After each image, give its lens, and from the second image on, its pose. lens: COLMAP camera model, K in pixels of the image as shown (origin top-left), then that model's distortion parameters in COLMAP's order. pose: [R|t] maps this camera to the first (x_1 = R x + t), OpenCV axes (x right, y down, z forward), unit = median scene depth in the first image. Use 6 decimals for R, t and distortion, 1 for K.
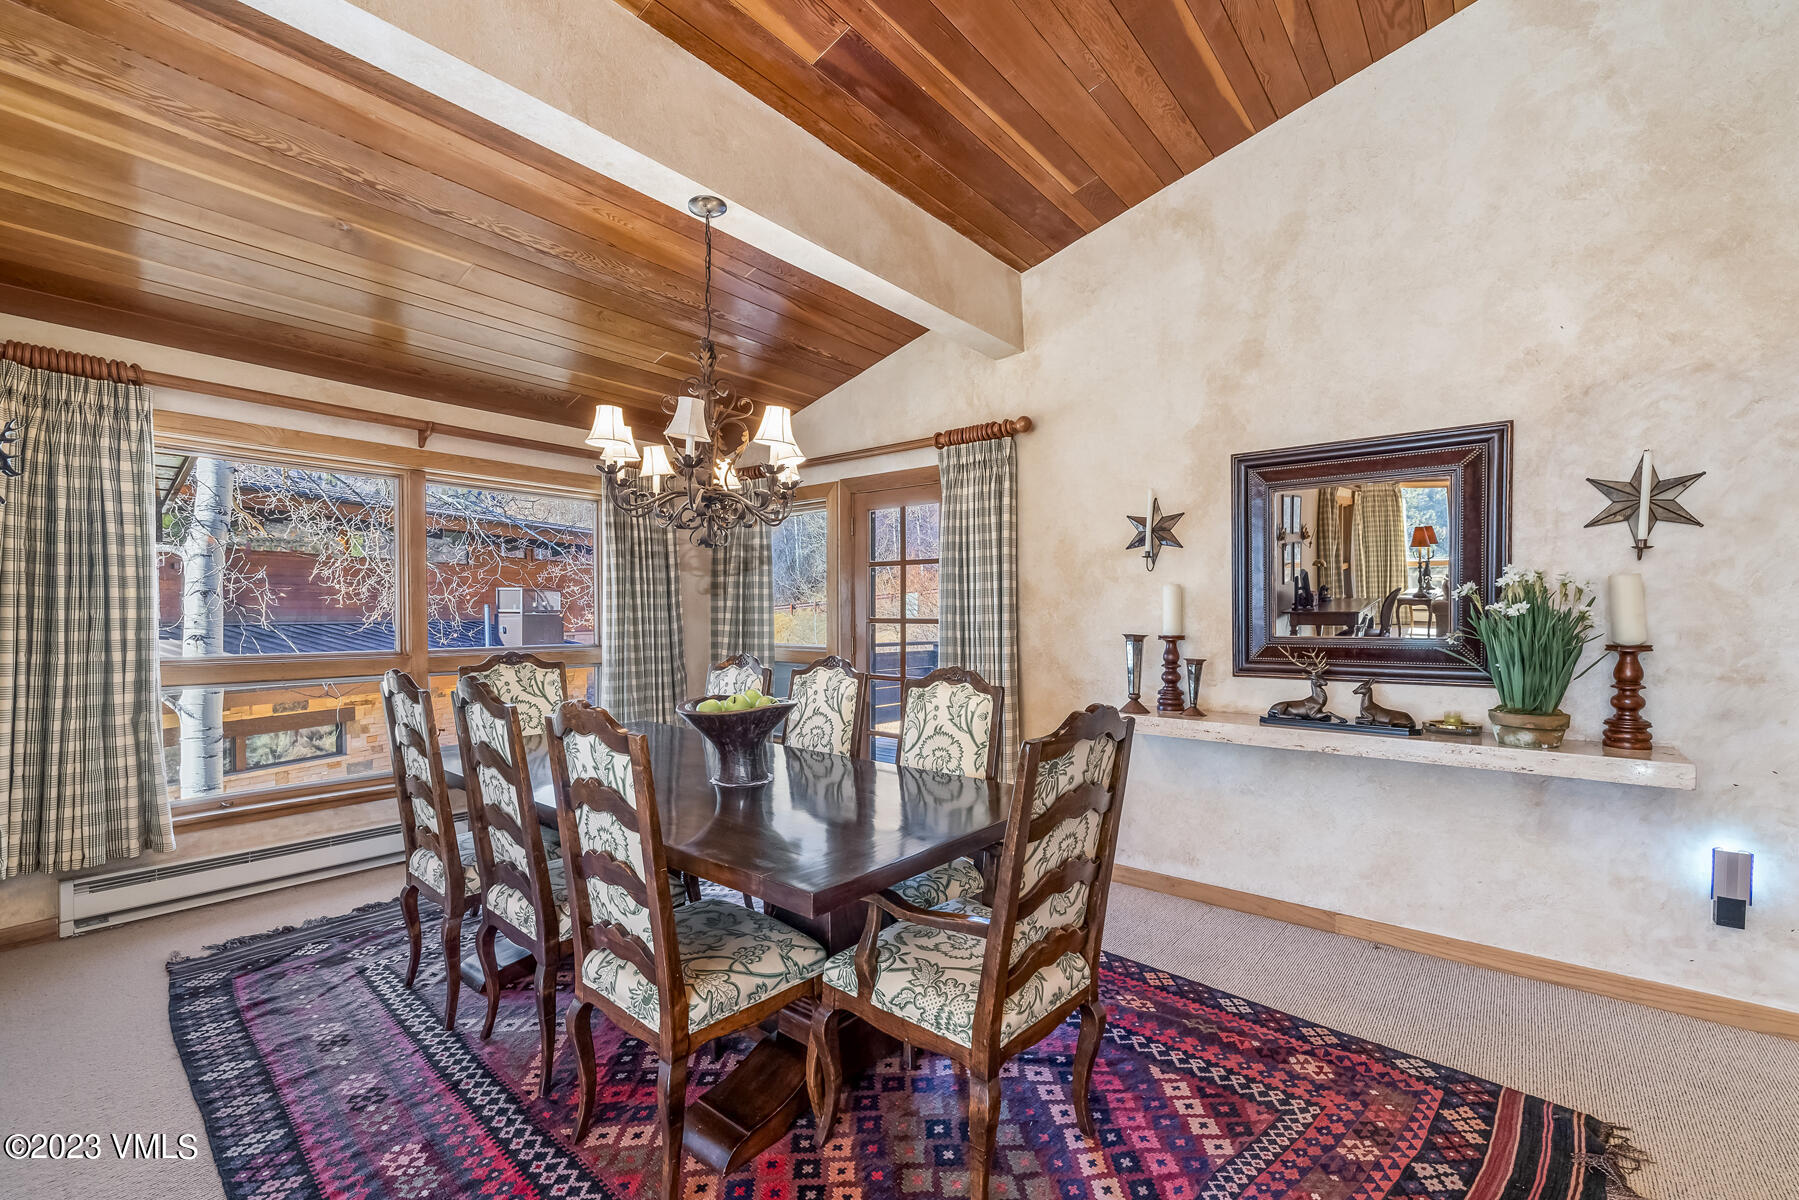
lens RADIAL K [[759.4, 0, 895.8], [0, 759.4, 605.7], [0, 0, 1]] dist [0.000139, -0.000210]
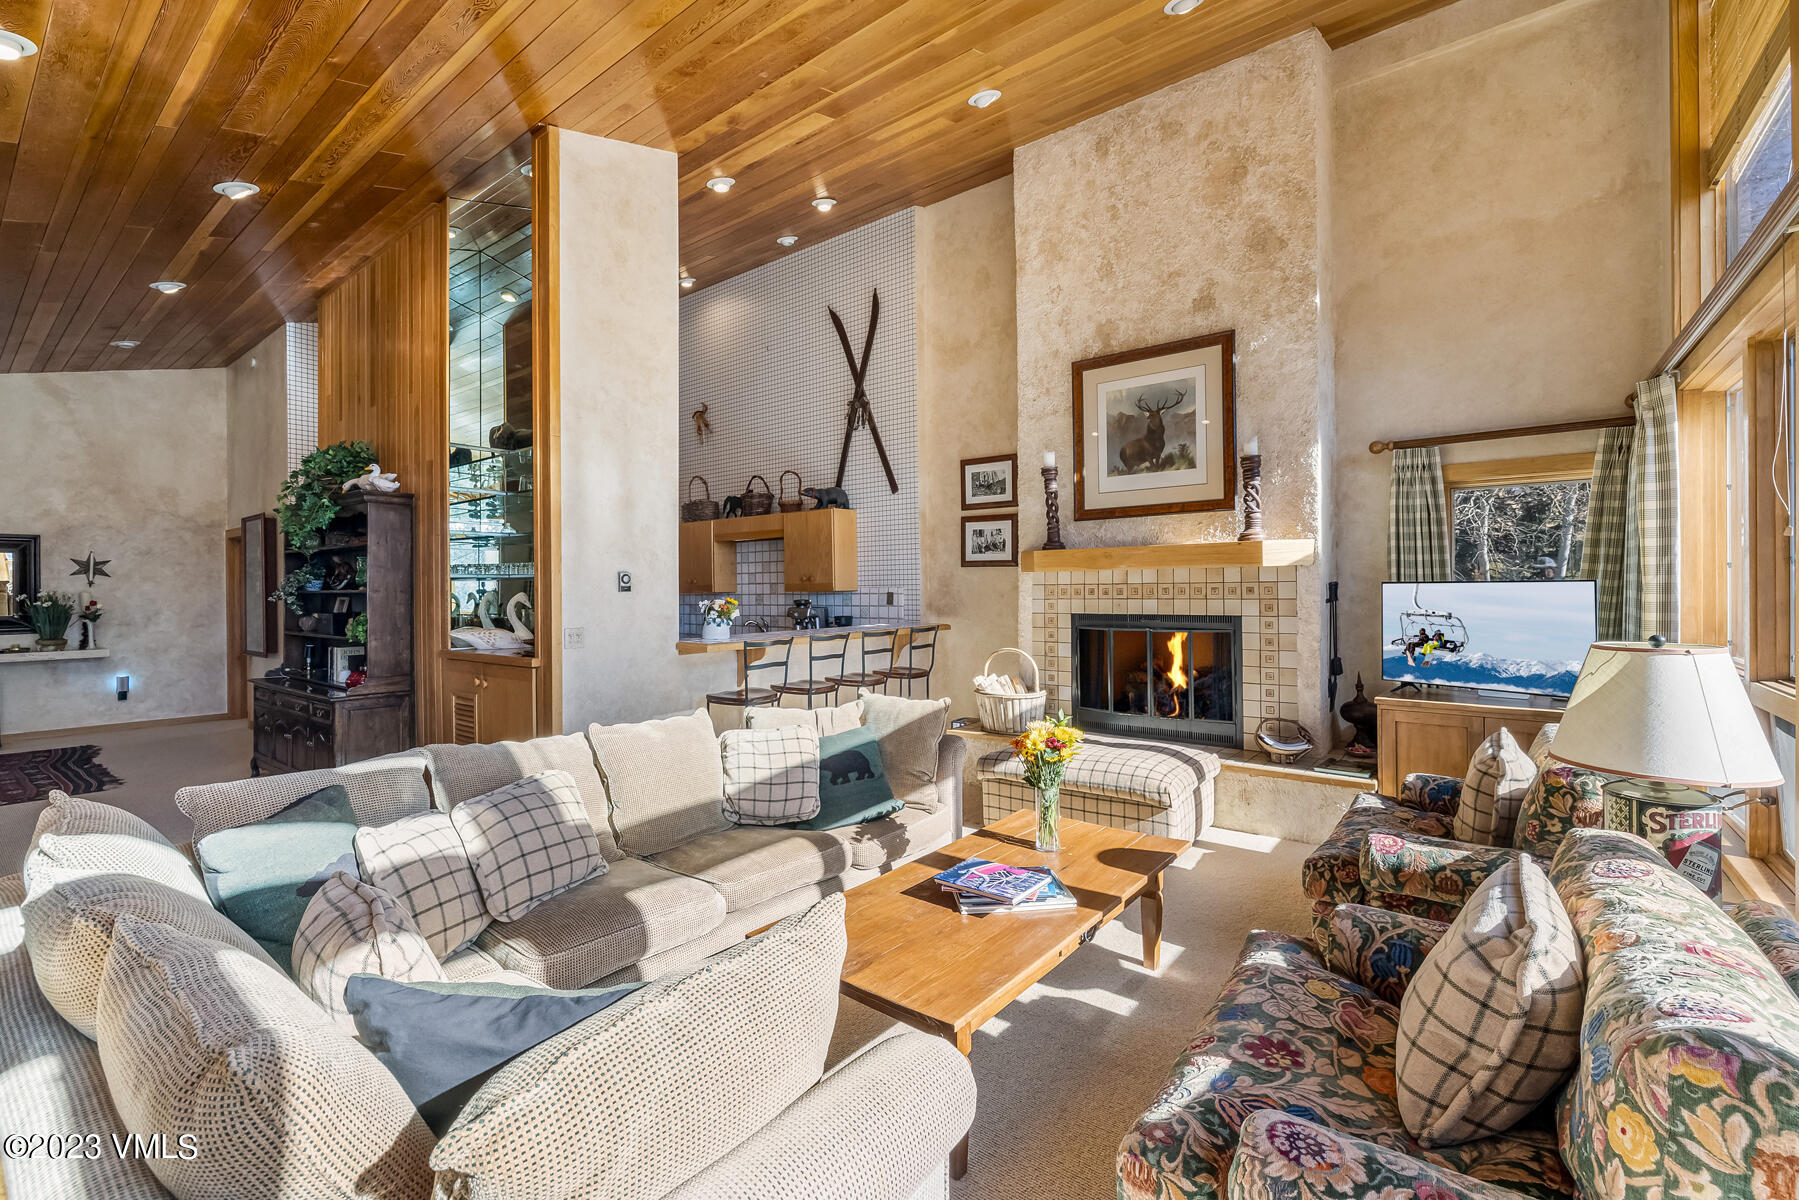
lens RADIAL K [[759.4, 0, 895.8], [0, 759.4, 605.7], [0, 0, 1]] dist [0.000139, -0.000210]
pose [[0.001435, -0.023208, 0.999730, -2.062132], [0.006978, 0.999707, 0.023197, -0.034535], [-0.999975, 0.006942, 0.001597, -2.235882]]
